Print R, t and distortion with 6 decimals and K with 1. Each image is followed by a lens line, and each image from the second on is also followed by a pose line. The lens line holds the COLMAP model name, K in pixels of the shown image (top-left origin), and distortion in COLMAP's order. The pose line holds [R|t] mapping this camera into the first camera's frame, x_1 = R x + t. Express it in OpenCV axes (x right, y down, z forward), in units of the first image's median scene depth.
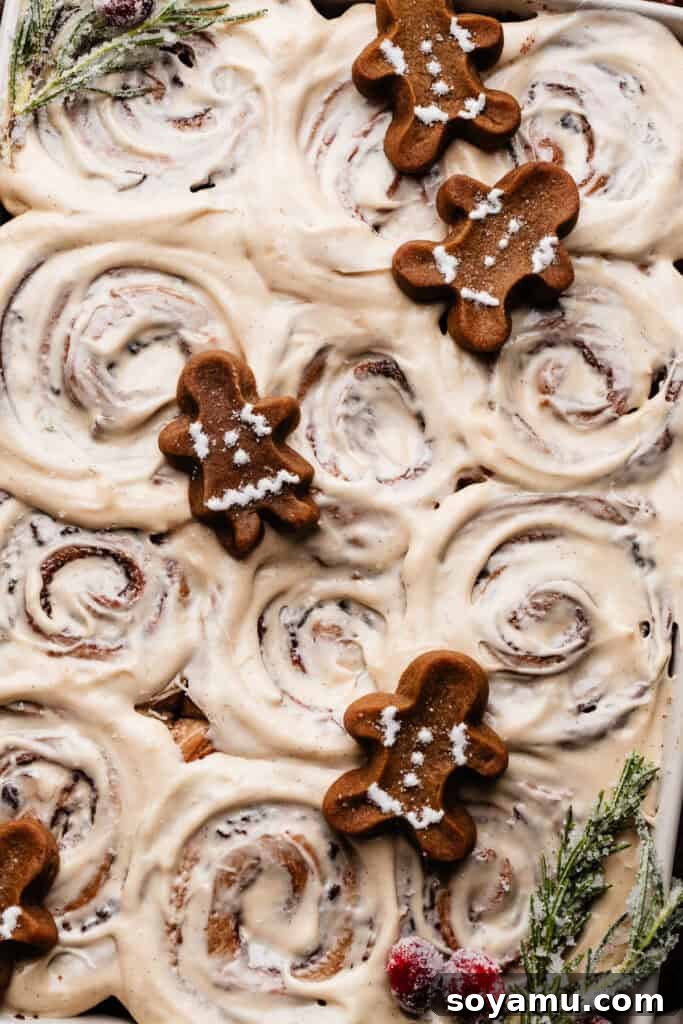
lens RADIAL K [[2301.6, 0, 341.5], [0, 2301.6, 512.0], [0, 0, 1]] dist [-0.041892, 0.177671]
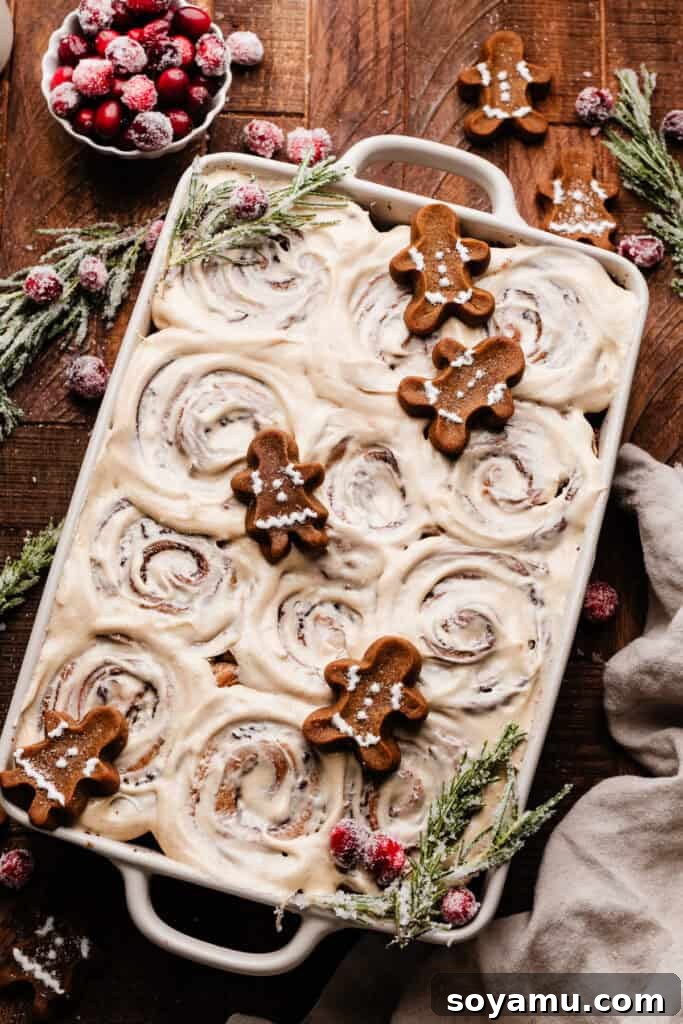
lens RADIAL K [[2301.6, 0, 341.5], [0, 2301.6, 512.0], [0, 0, 1]] dist [-0.041892, 0.177671]
pose [[0.989791, 0.124990, -0.068486, 0.101134], [-0.132986, 0.982767, -0.128390, 0.176098], [0.051259, 0.136187, 0.989356, -0.513162]]
